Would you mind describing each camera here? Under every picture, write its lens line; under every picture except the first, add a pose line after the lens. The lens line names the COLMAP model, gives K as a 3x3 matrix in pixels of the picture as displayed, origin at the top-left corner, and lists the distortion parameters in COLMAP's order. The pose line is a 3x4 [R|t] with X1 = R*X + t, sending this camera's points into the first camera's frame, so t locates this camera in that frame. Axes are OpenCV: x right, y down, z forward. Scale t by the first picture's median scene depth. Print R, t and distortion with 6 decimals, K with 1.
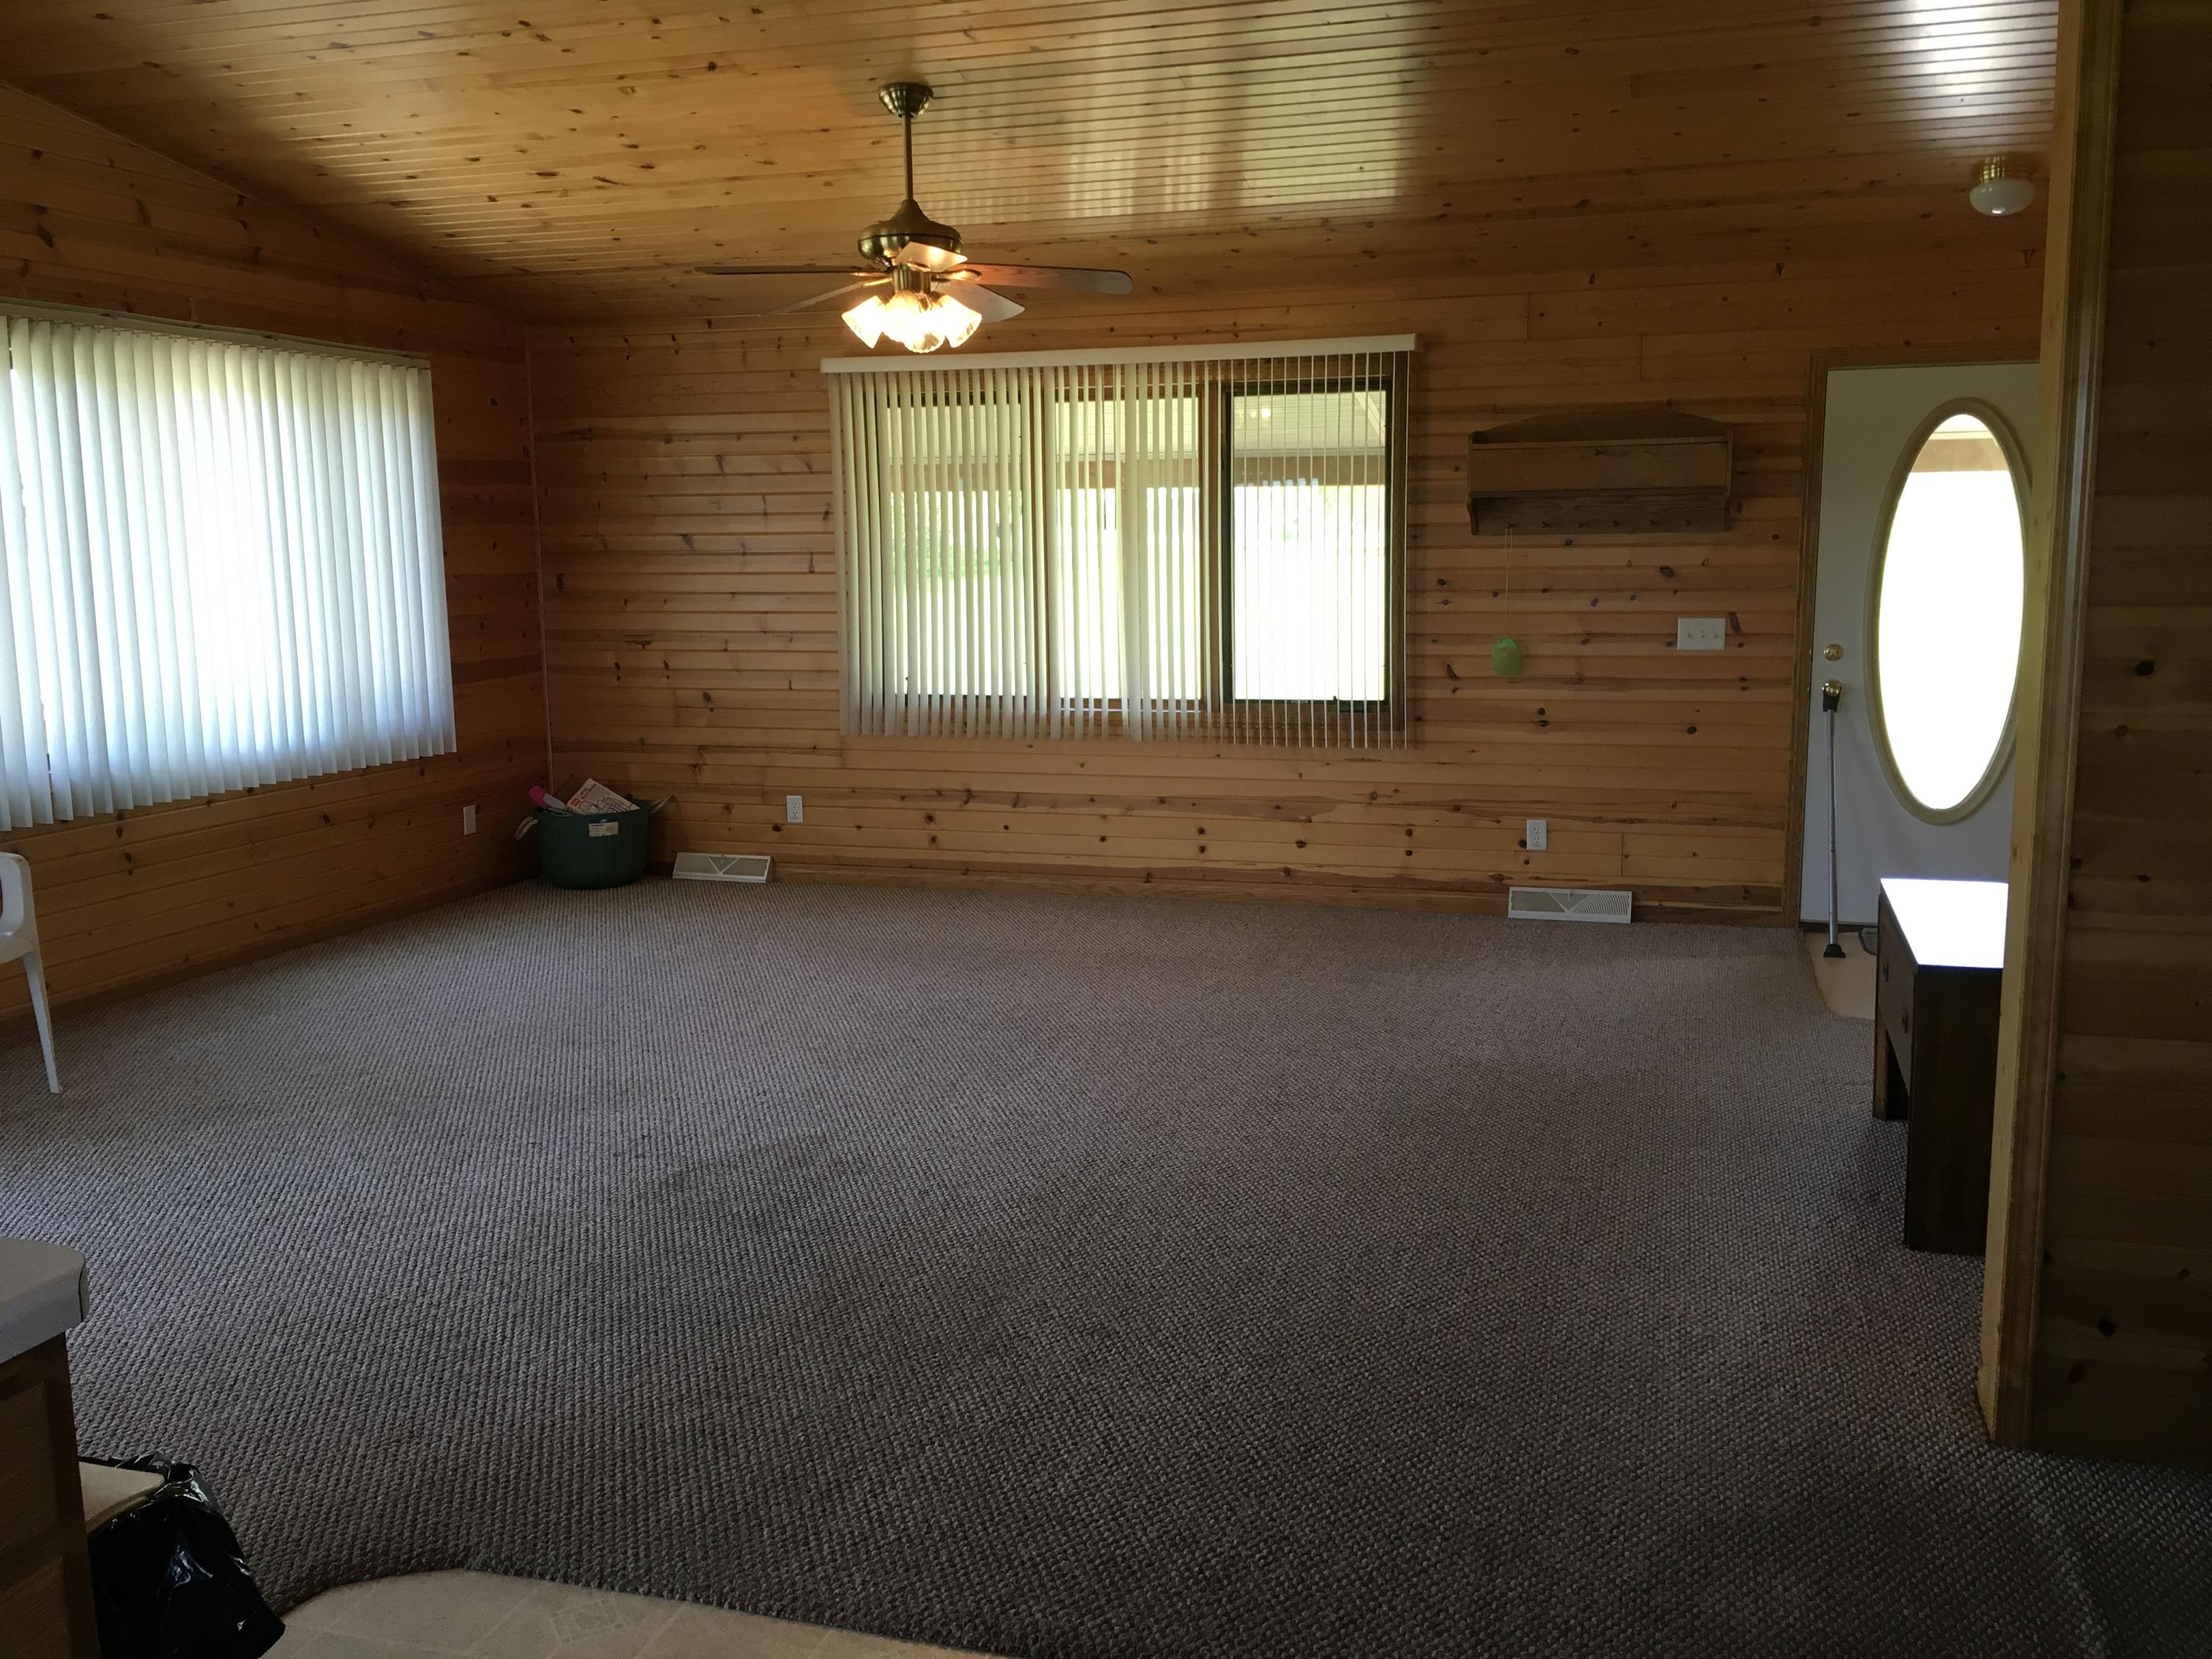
lens RADIAL K [[1887.6, 0, 1106.0], [0, 1887.6, 829.5], [0, 0, 1]] dist [0.071989, -0.102917]
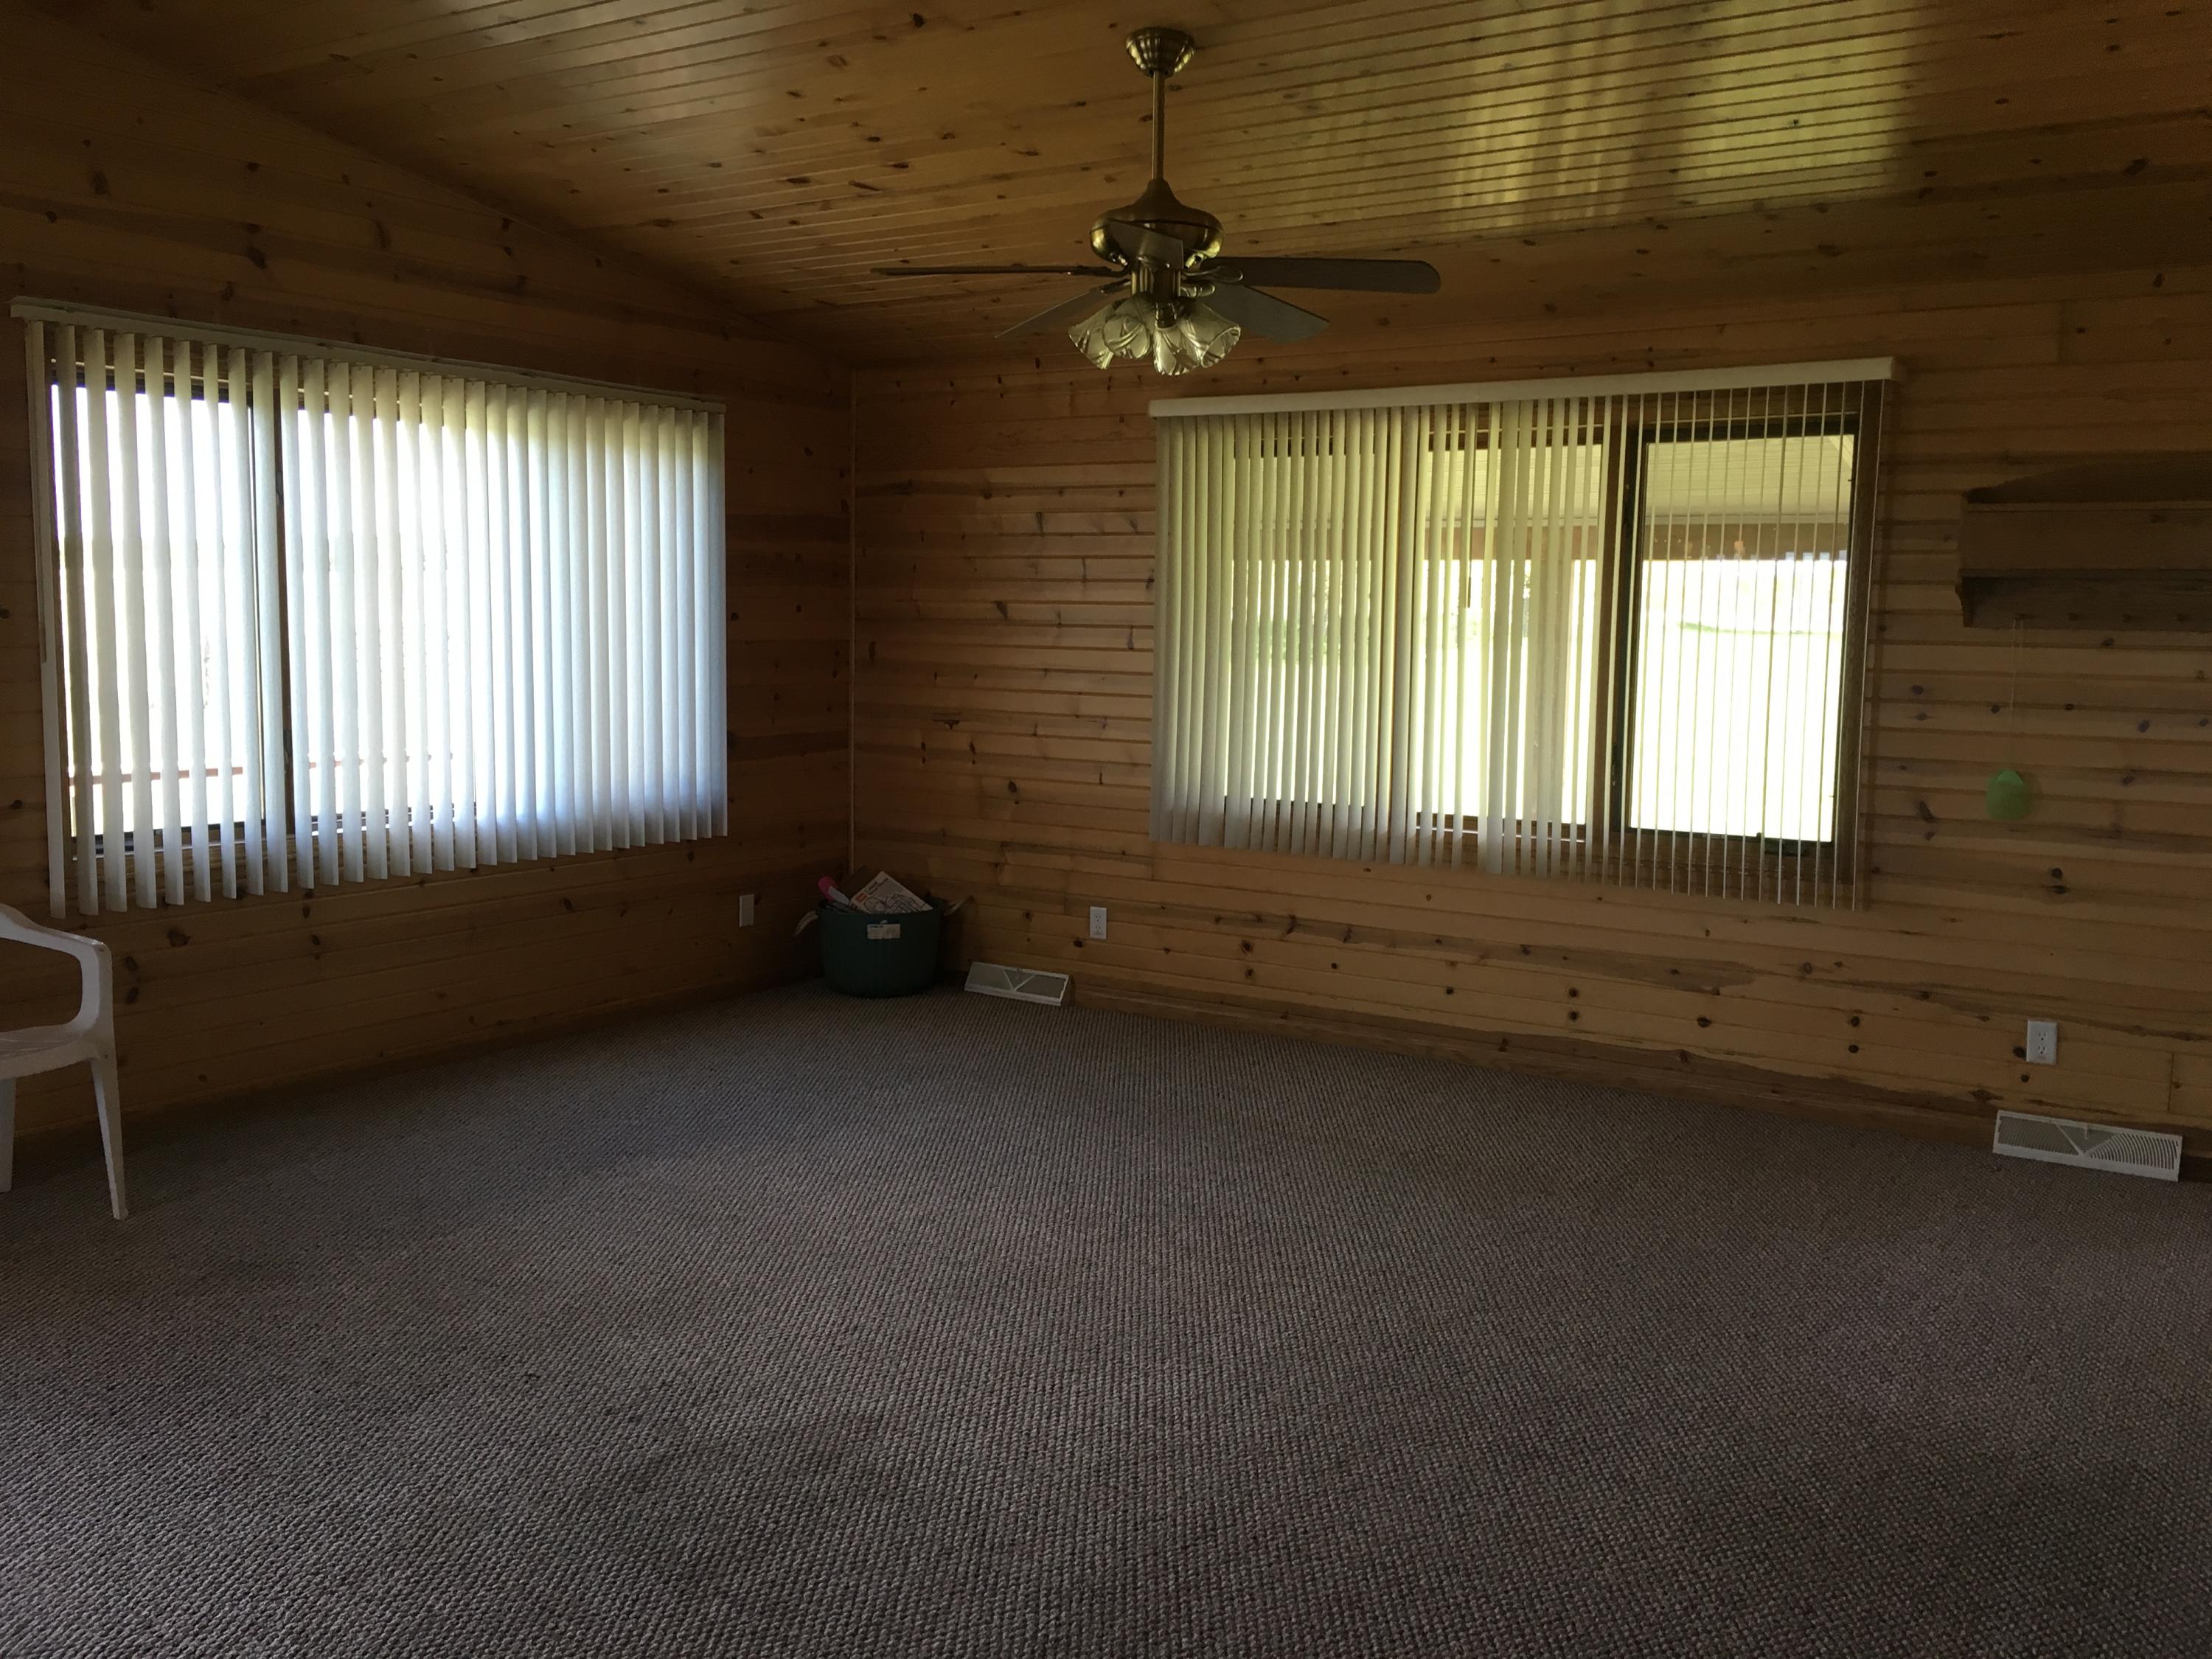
lens RADIAL K [[1887.6, 0, 1106.0], [0, 1887.6, 829.5], [0, 0, 1]] dist [0.071989, -0.102917]
pose [[0.959819, 0.059084, -0.274330, 0.077680], [-0.069172, 0.997233, -0.027235, -0.032618], [0.271961, 0.045117, 0.961250, 0.192530]]
